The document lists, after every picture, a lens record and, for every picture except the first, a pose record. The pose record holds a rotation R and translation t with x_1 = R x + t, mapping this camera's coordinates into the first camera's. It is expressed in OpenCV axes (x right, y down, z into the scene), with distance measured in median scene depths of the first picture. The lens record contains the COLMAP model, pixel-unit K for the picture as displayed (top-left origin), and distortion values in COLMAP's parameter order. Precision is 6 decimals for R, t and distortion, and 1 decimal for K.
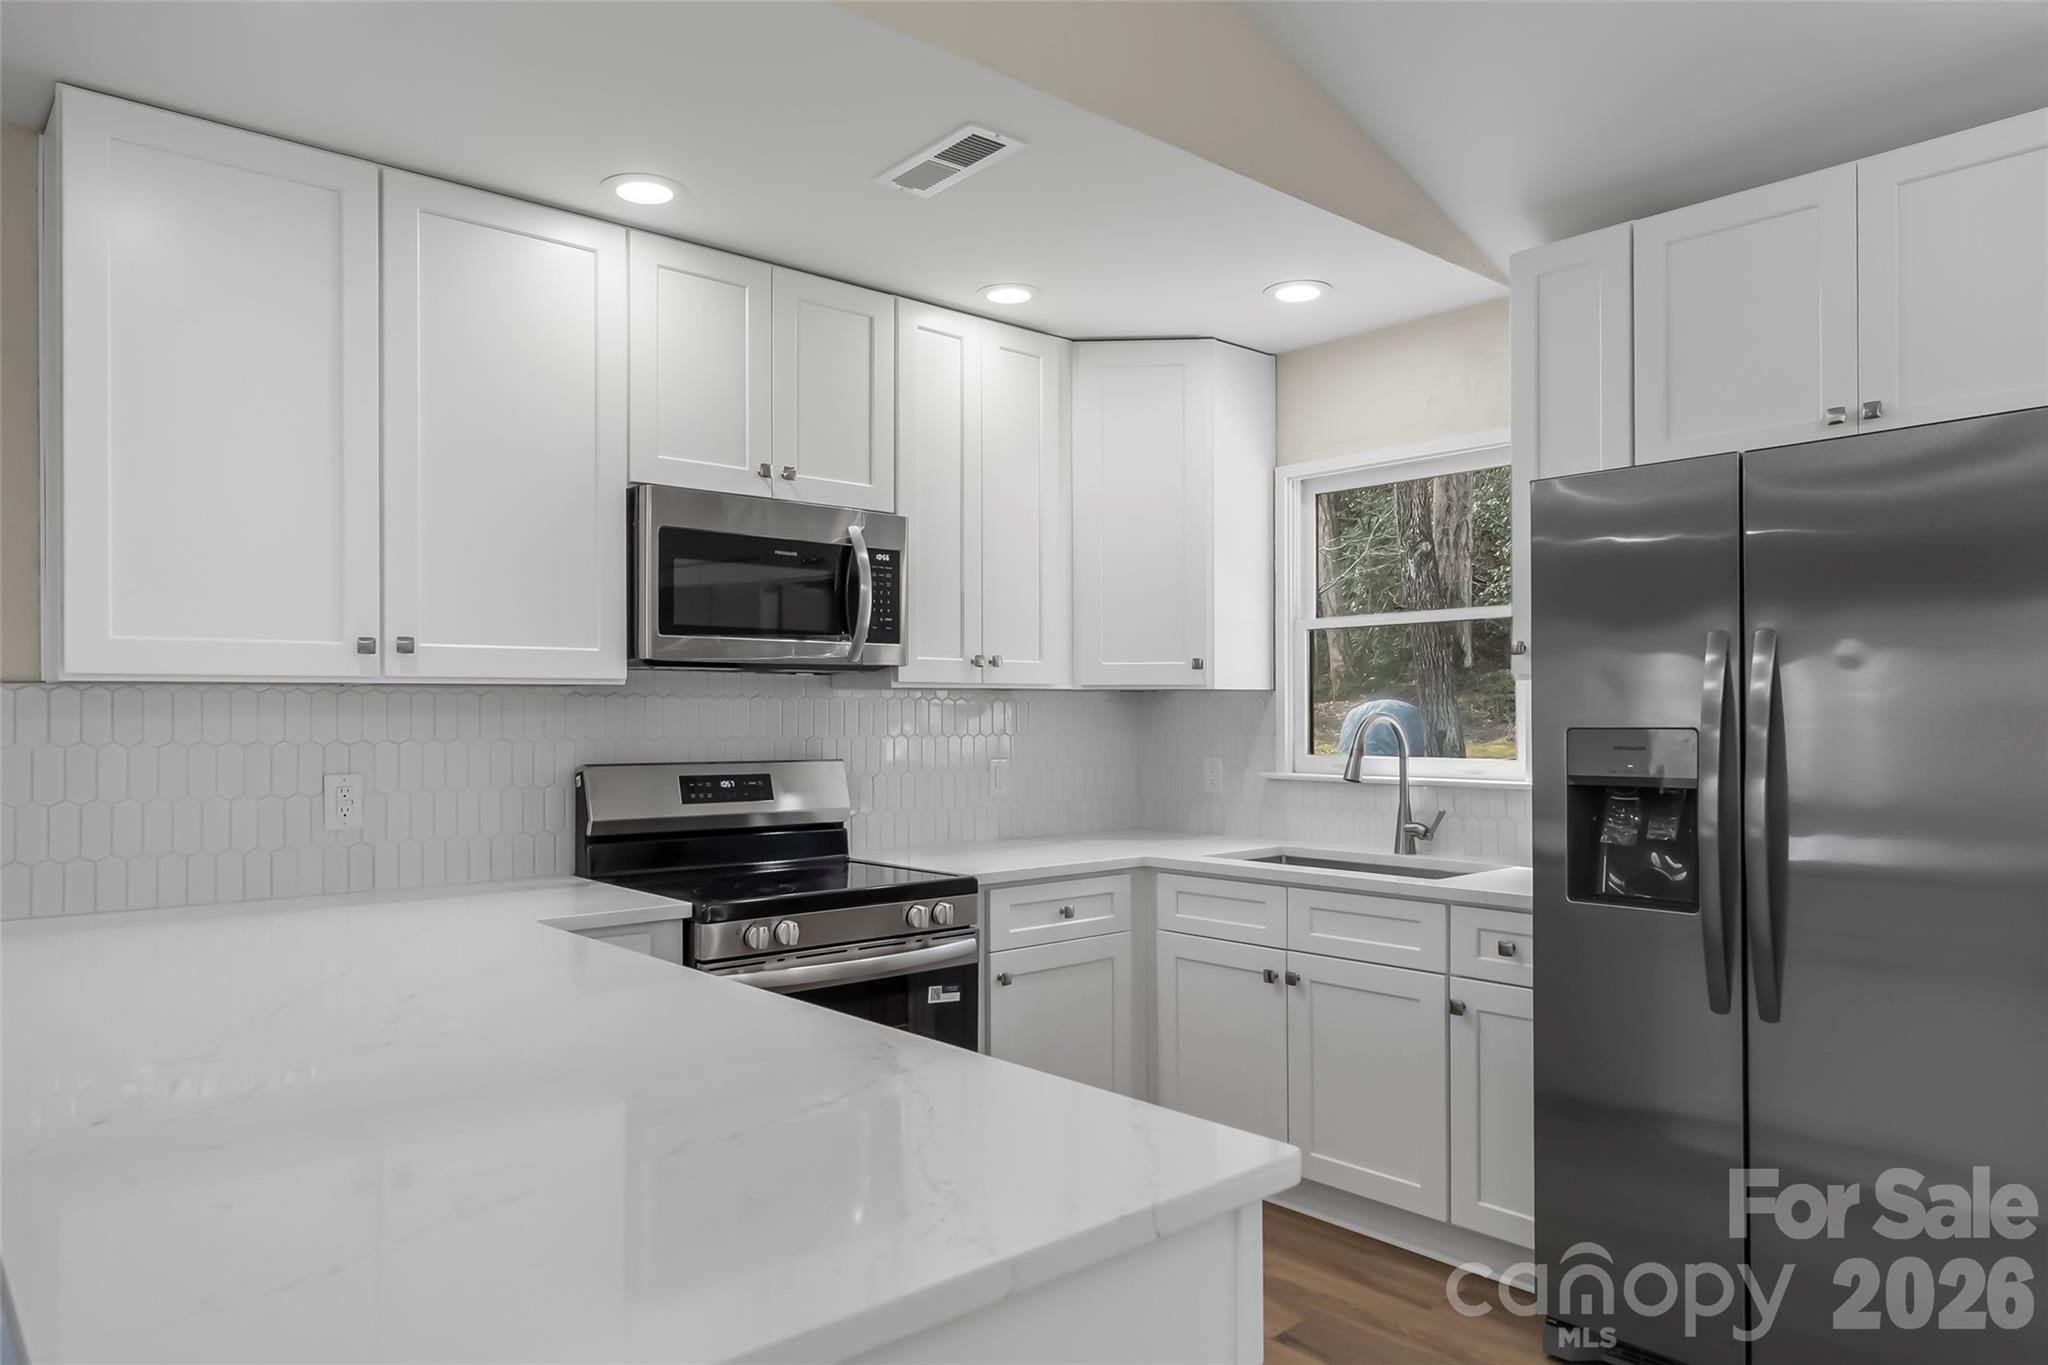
lens RADIAL K [[1327.3, 0, 1024.0], [0, 1327.3, 682.5], [0, 0, 1]] dist [0.000251, -0.000783]
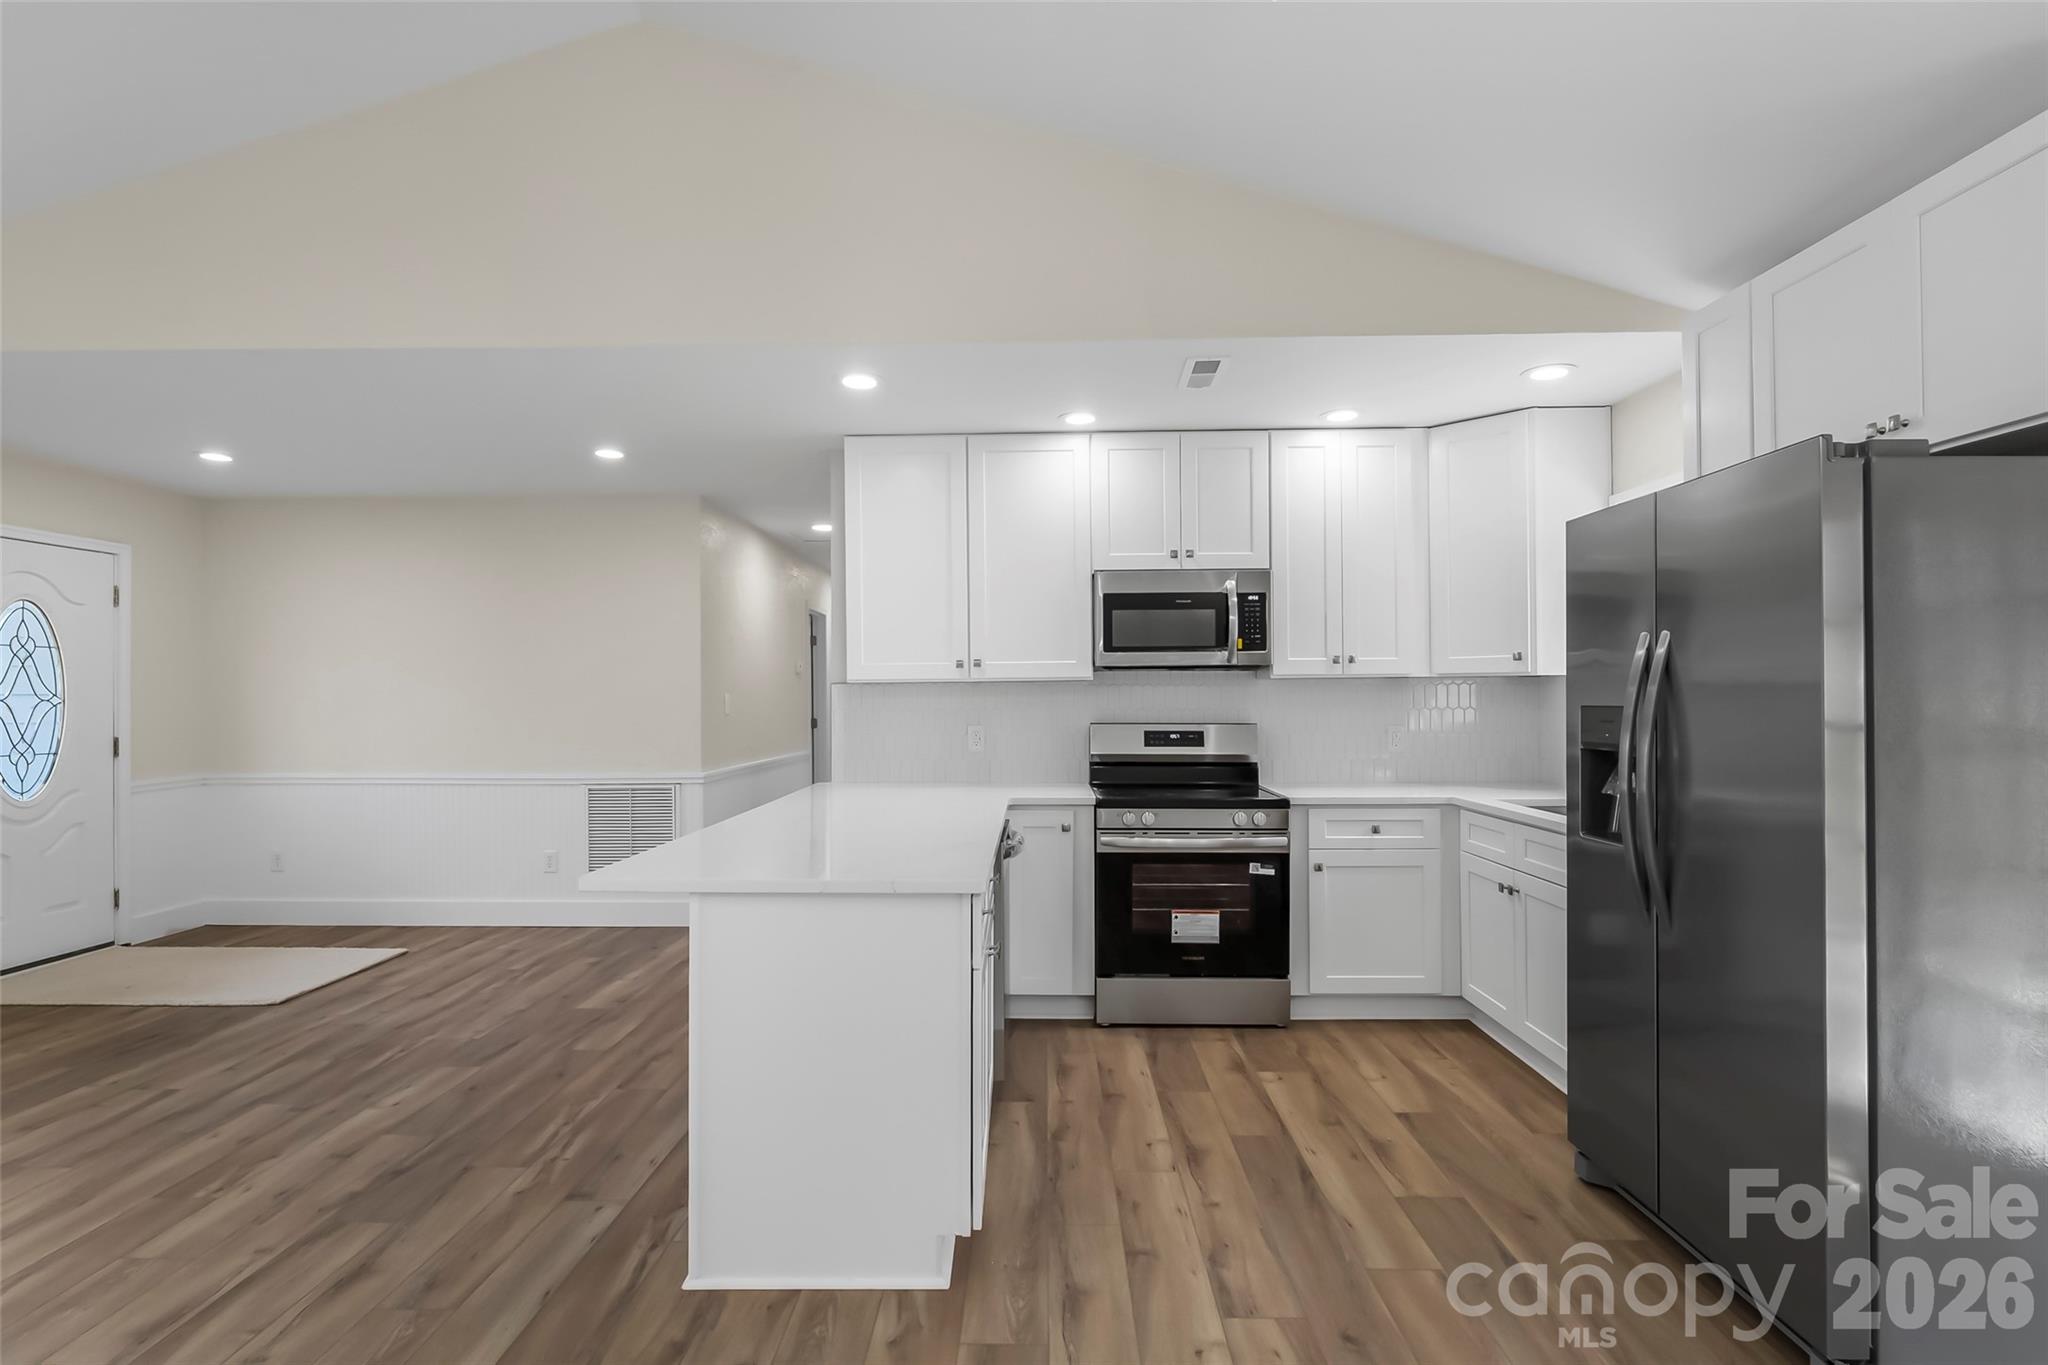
lens RADIAL K [[1021.2, 0, 1021.8], [0, 1021.2, 663.2], [0, 0, 1]] dist [-0.001958, -0.000400]
pose [[0.730158, -0.023251, -0.682883, 0.547403], [0.020975, 0.999713, -0.011611, -0.006745], [0.682956, -0.005846, 0.730436, -0.099323]]
